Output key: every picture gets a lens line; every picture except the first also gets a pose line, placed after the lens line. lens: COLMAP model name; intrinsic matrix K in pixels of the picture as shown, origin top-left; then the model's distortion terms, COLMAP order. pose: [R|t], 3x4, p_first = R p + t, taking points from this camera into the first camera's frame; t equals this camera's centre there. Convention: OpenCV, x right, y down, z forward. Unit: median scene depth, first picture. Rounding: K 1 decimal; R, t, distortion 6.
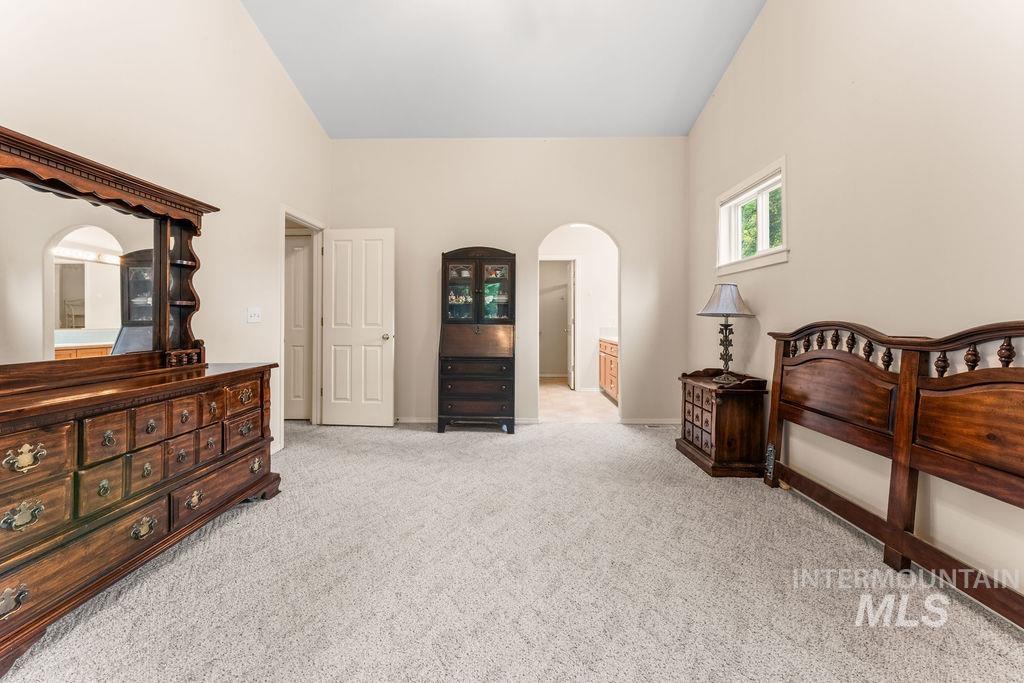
lens RADIAL K [[415.2, 0, 500.8], [0, 415.2, 323.9], [0, 0, 1]] dist [0.000967, -0.000635]
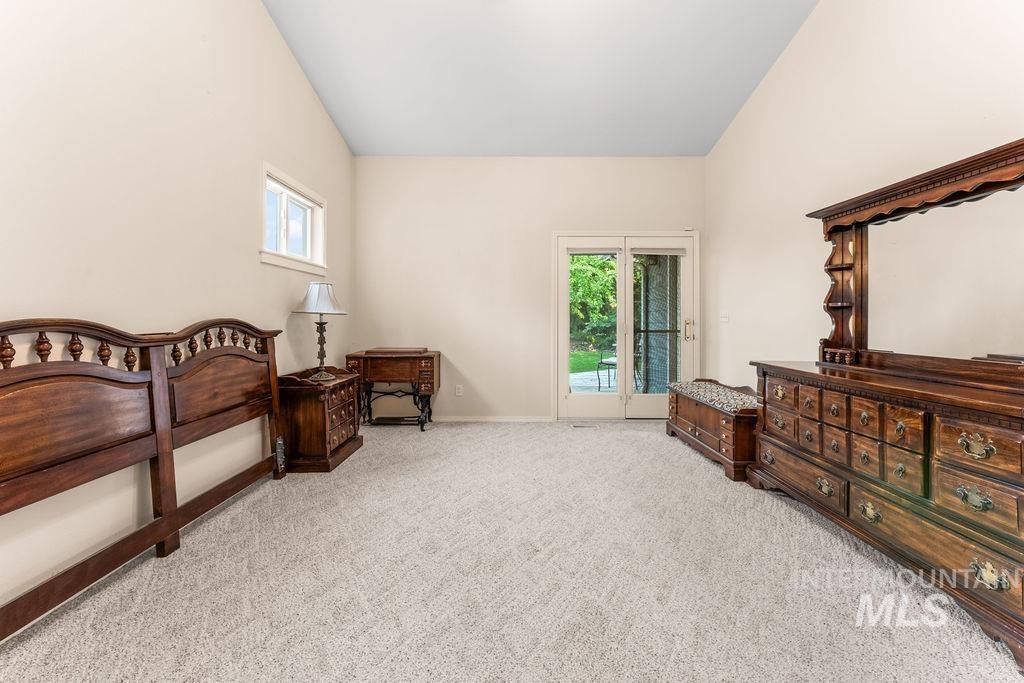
lens RADIAL K [[415.2, 0, 507.4], [0, 415.2, 318.7], [0, 0, 1]] dist [0.000967, -0.000635]
pose [[-0.999549, -0.004536, -0.029692, 0.118700], [-0.004788, 0.999953, 0.008416, -0.018995], [0.029652, 0.008555, -0.999524, 1.976482]]
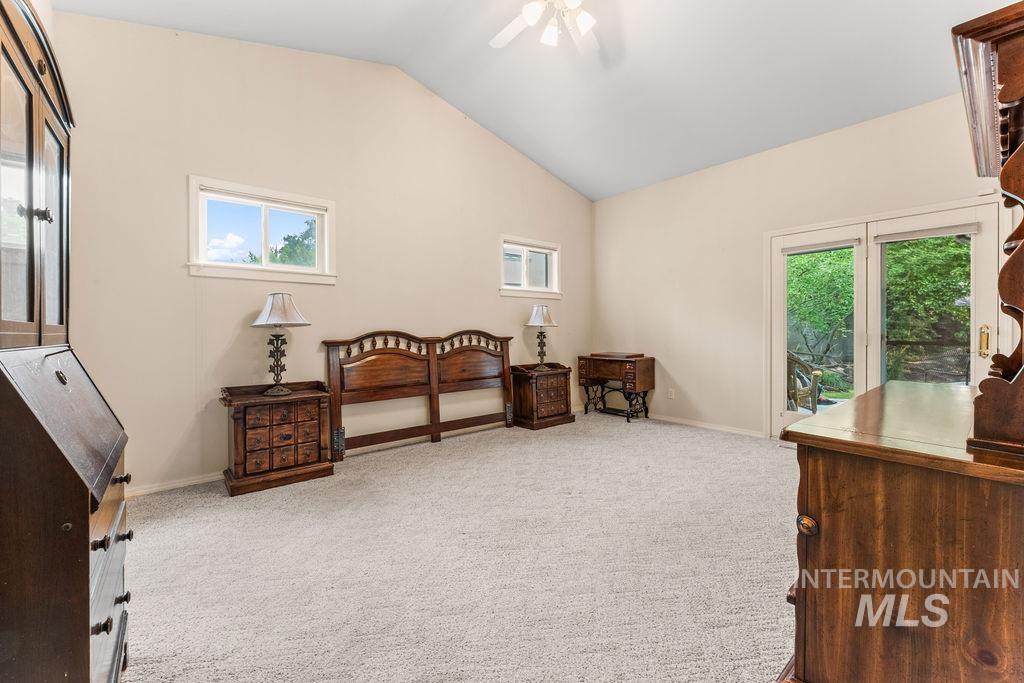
lens RADIAL K [[415.2, 0, 522.3], [0, 415.2, 337.9], [0, 0, 1]] dist [0.000967, -0.000635]
pose [[-0.679460, -0.011886, 0.733616, -0.925593], [0.011512, 0.999573, 0.026857, -0.018724], [-0.733622, 0.026694, -0.679033, 2.045125]]
